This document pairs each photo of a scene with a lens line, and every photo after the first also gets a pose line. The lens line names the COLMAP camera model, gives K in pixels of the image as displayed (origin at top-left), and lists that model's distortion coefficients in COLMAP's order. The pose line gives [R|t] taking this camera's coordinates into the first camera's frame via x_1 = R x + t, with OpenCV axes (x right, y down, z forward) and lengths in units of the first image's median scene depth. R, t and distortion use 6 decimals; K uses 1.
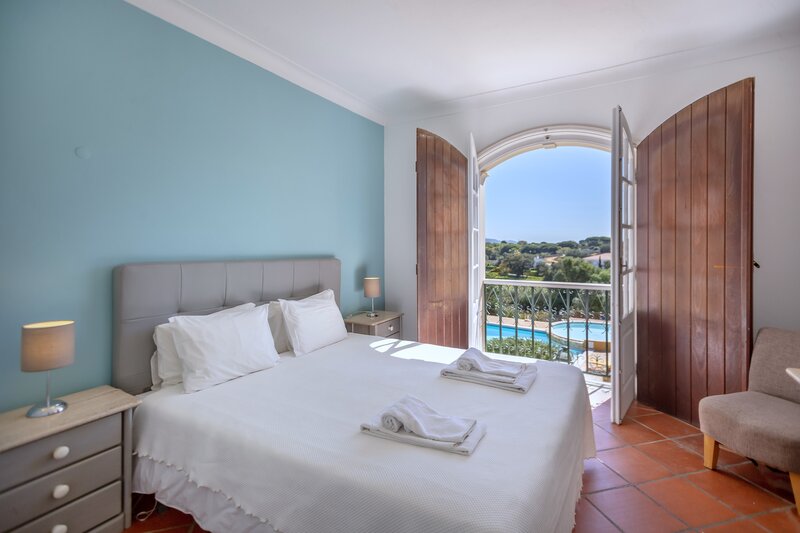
lens RADIAL K [[376.7, 0, 404.9], [0, 376.7, 247.6], [0, 0, 1]] dist [0.011611, 0.002281]
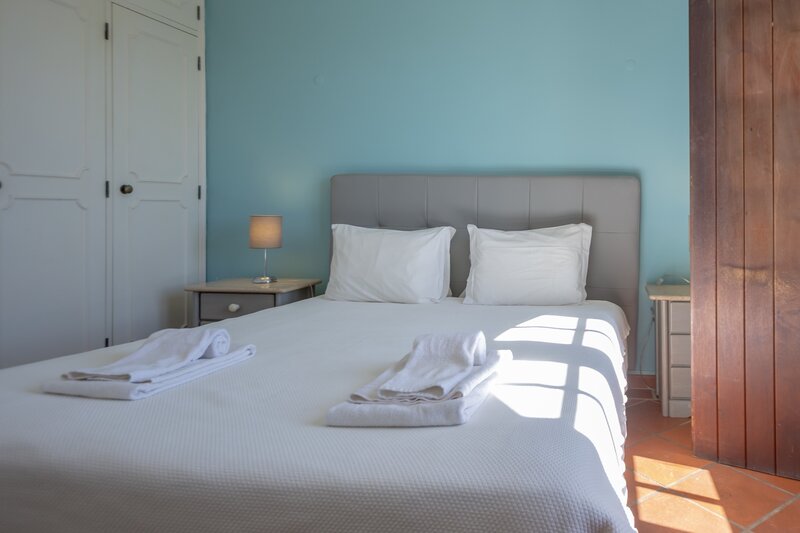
lens RADIAL K [[540.7, 0, 533.6], [0, 540.7, 218.0], [0, 0, 1]] dist [-0.004559, -0.000766]
pose [[0.377678, 0.022964, -0.925652, 0.637770], [-0.006435, 0.999733, 0.022176, 0.090942], [0.925915, -0.002419, 0.377725, 0.652953]]
